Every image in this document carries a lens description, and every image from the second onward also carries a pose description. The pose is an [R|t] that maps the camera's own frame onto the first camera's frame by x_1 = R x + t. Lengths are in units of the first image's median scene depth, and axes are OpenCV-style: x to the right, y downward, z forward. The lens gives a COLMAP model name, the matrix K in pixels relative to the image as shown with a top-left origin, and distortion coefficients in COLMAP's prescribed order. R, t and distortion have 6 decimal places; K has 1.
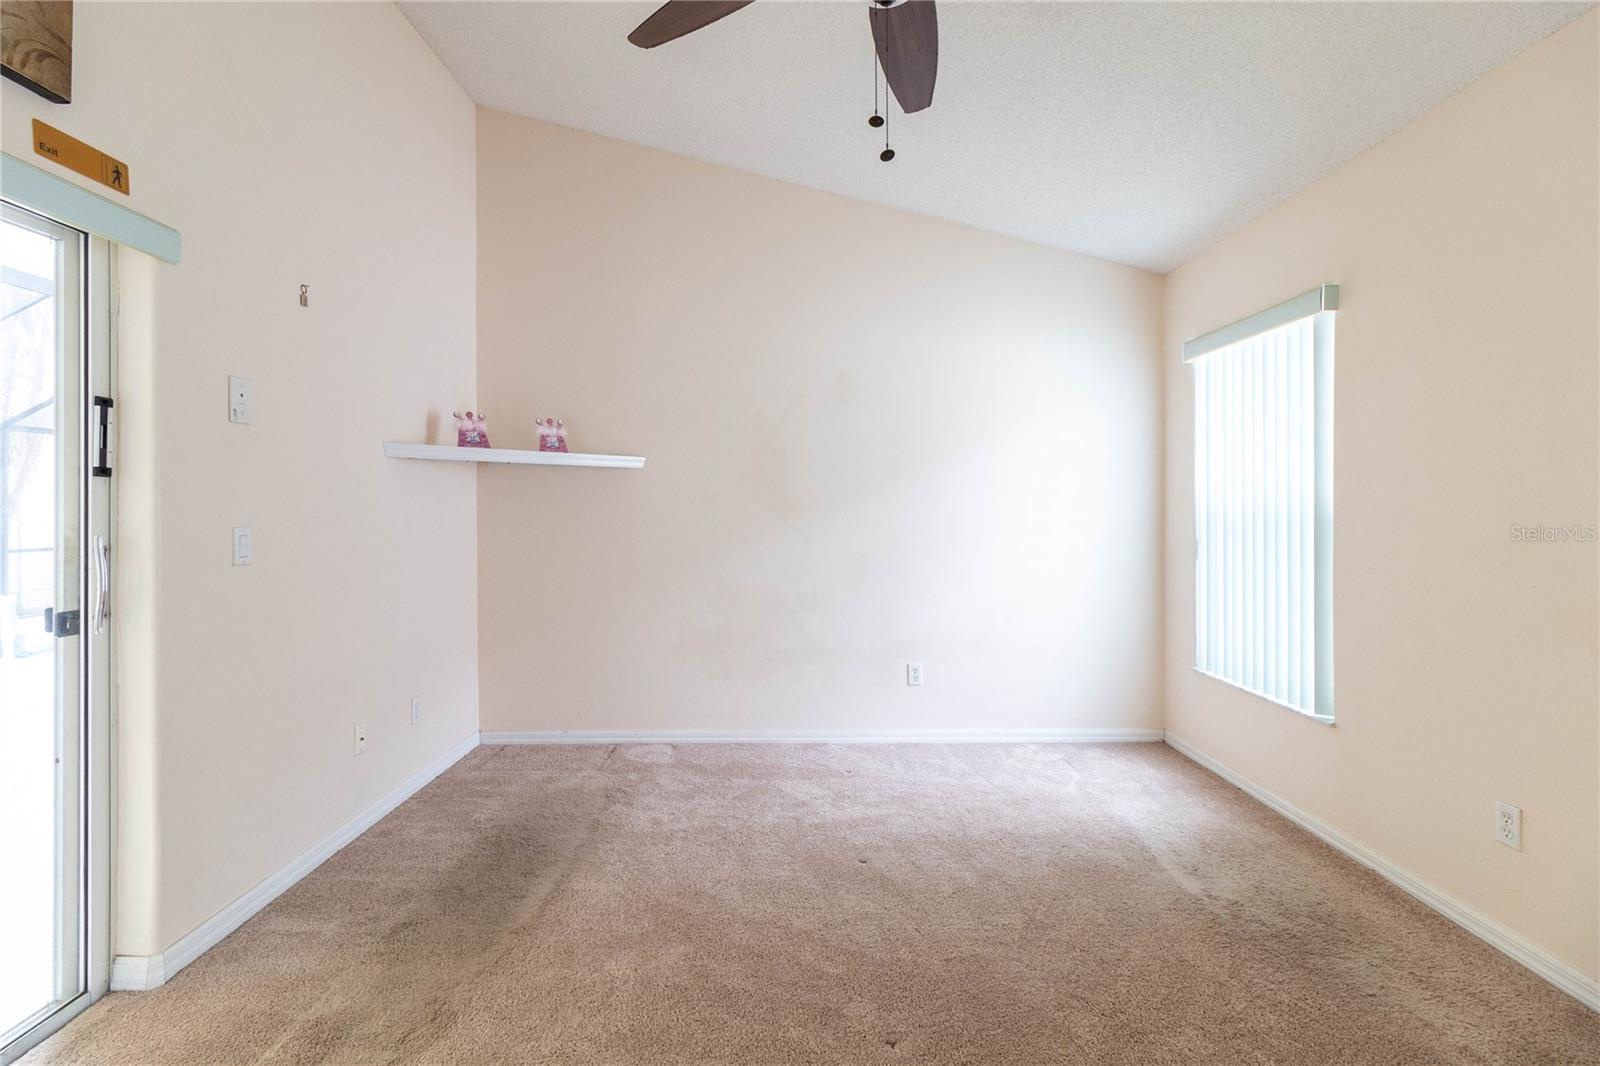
lens RADIAL K [[731.2, 0, 799.7], [0, 731.2, 521.7], [0, 0, 1]] dist [0.003873, -0.000956]
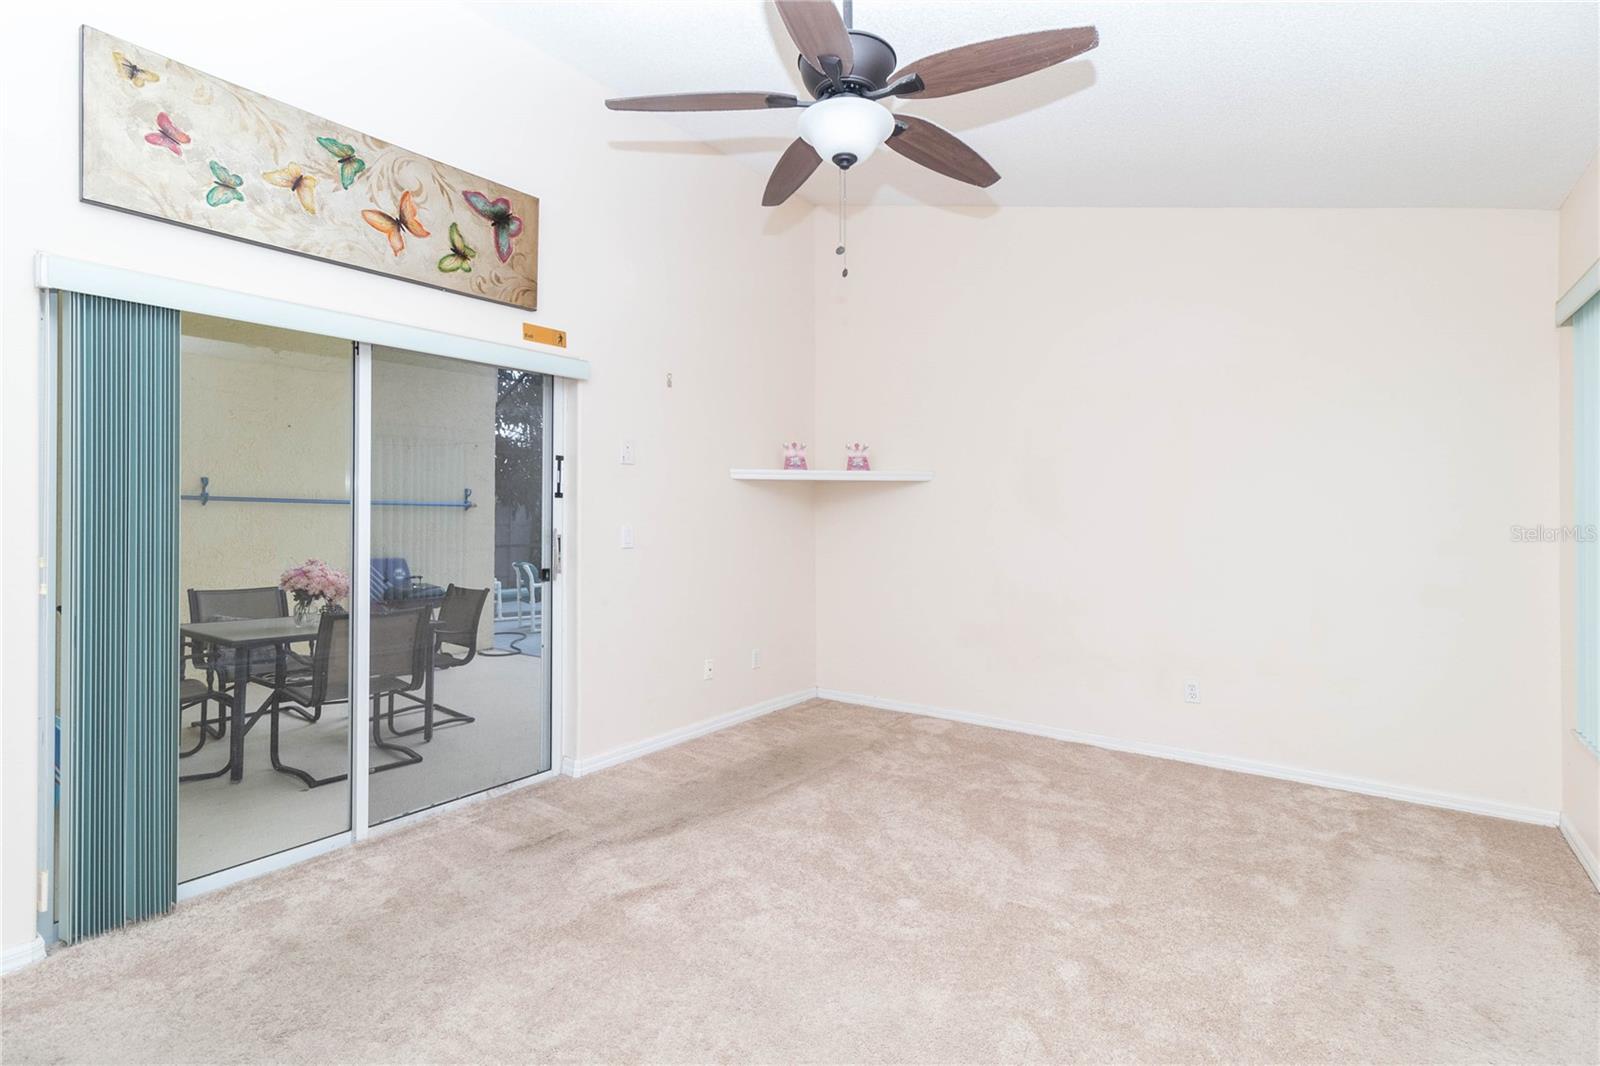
lens RADIAL K [[731.2, 0, 792.8], [0, 731.2, 526.1], [0, 0, 1]] dist [0.003873, -0.000956]
pose [[0.807143, 0.013227, -0.590208, 0.405619], [-0.014330, 0.999893, 0.002810, -0.001452], [0.590182, 0.006190, 0.807247, -0.102309]]
